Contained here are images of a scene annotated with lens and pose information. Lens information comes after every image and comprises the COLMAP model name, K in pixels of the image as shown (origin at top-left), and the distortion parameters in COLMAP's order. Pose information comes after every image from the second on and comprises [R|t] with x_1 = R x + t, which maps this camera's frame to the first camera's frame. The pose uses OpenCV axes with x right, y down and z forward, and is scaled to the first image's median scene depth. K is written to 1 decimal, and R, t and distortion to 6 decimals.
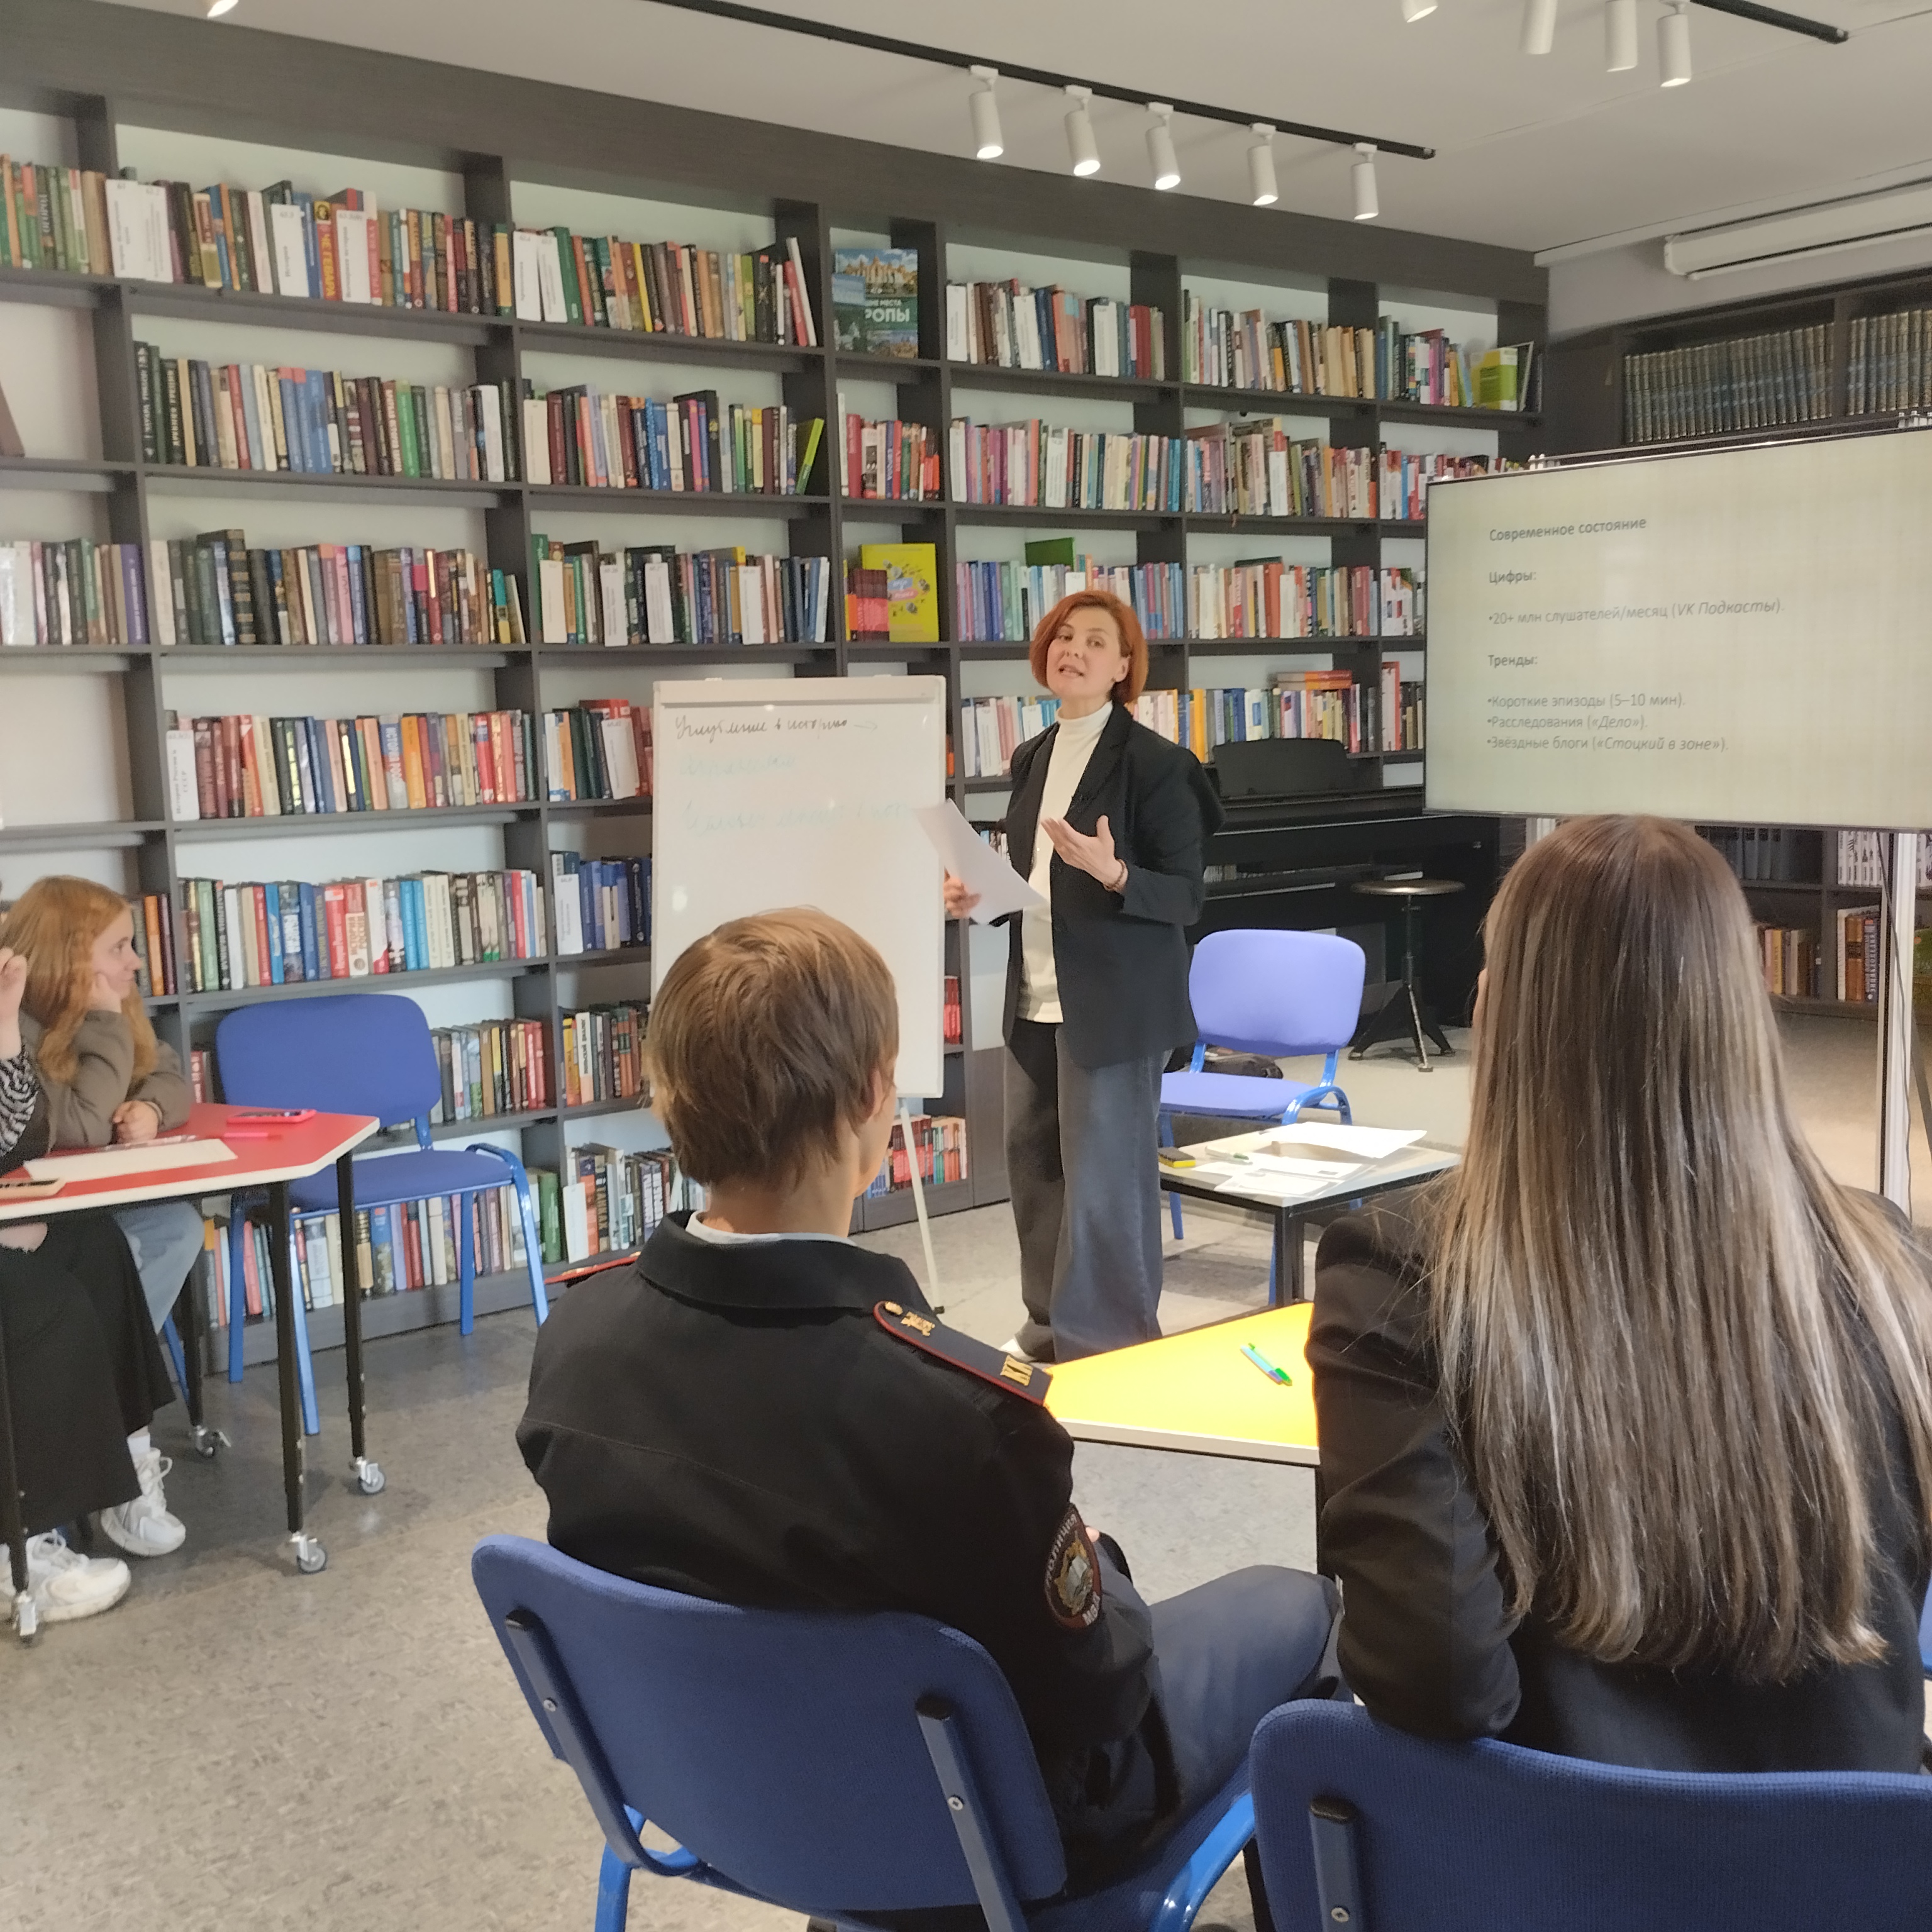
lens RADIAL K [[2118.9, 0, 954.3], [0, 2118.9, 966.3], [0, 0, 1]] dist [0.063794, -0.094234]
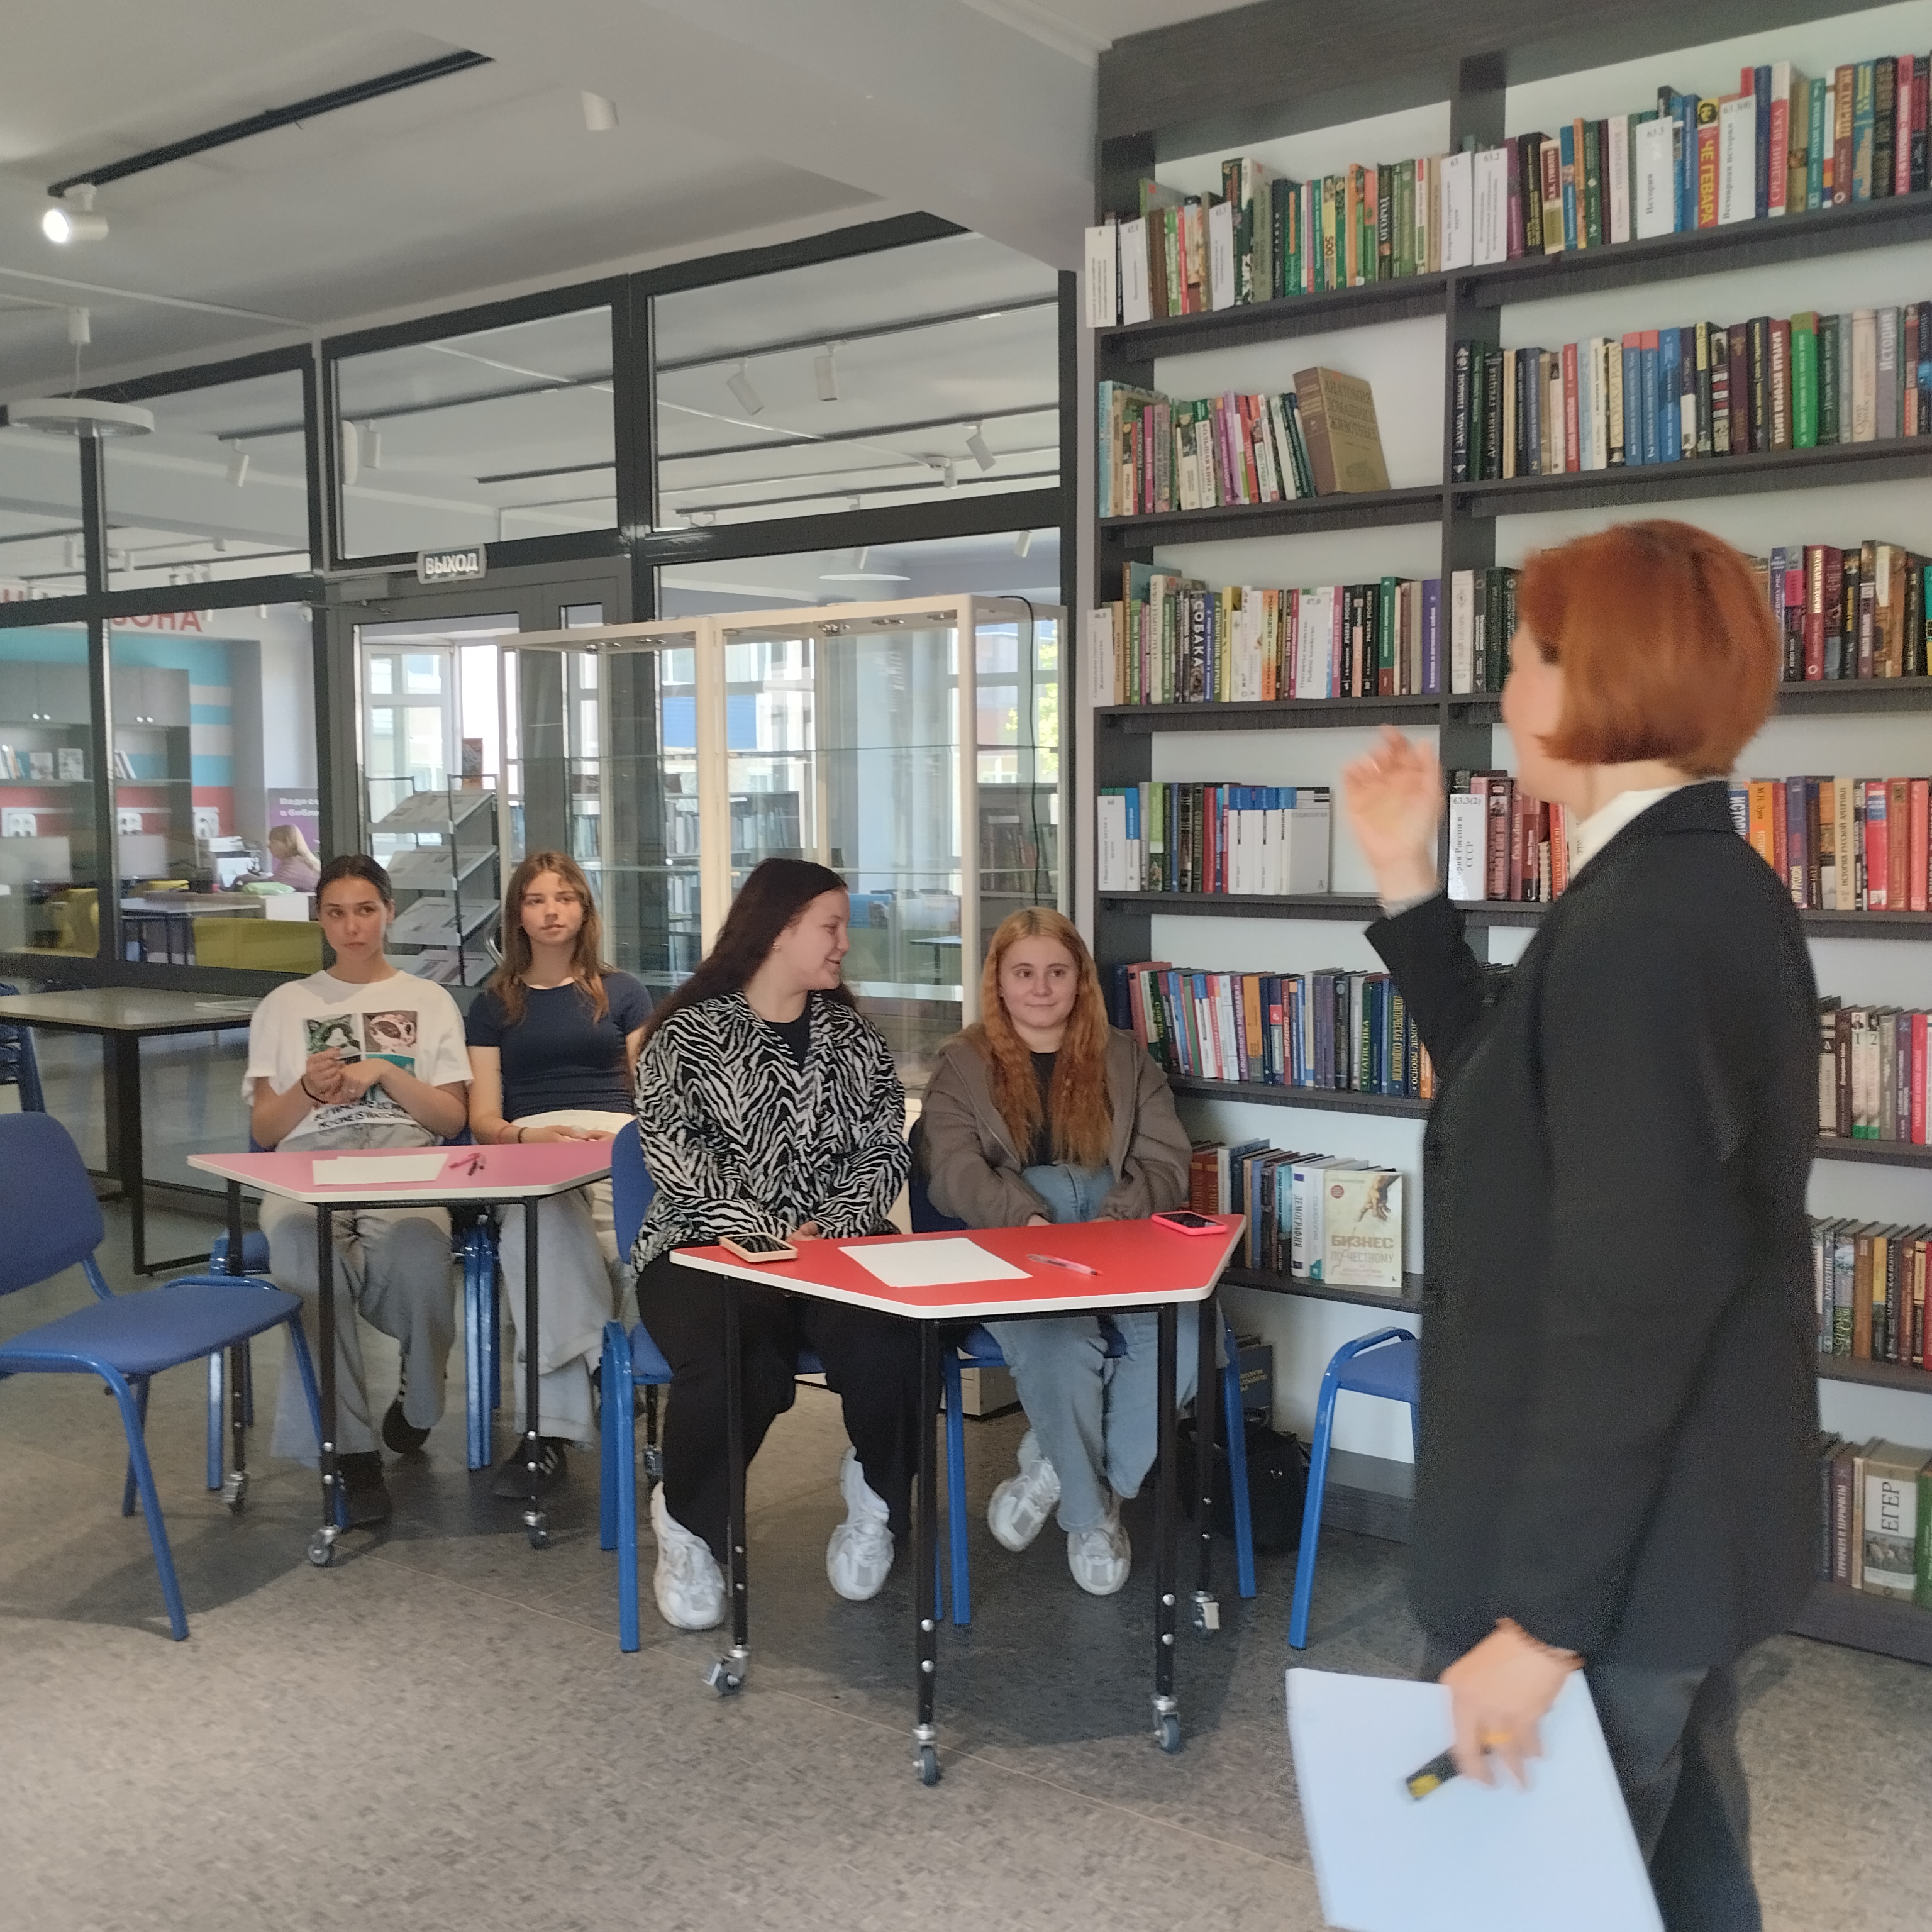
lens RADIAL K [[2107.4, 0, 989.1], [0, 2107.4, 965.4], [0, 0, 1]] dist [0.038954, -0.021280]
pose [[0.261201, 0.104051, -0.959660, 0.382891], [-0.121223, 0.989839, 0.074328, -0.079358], [0.957642, 0.096919, 0.271161, 0.575573]]
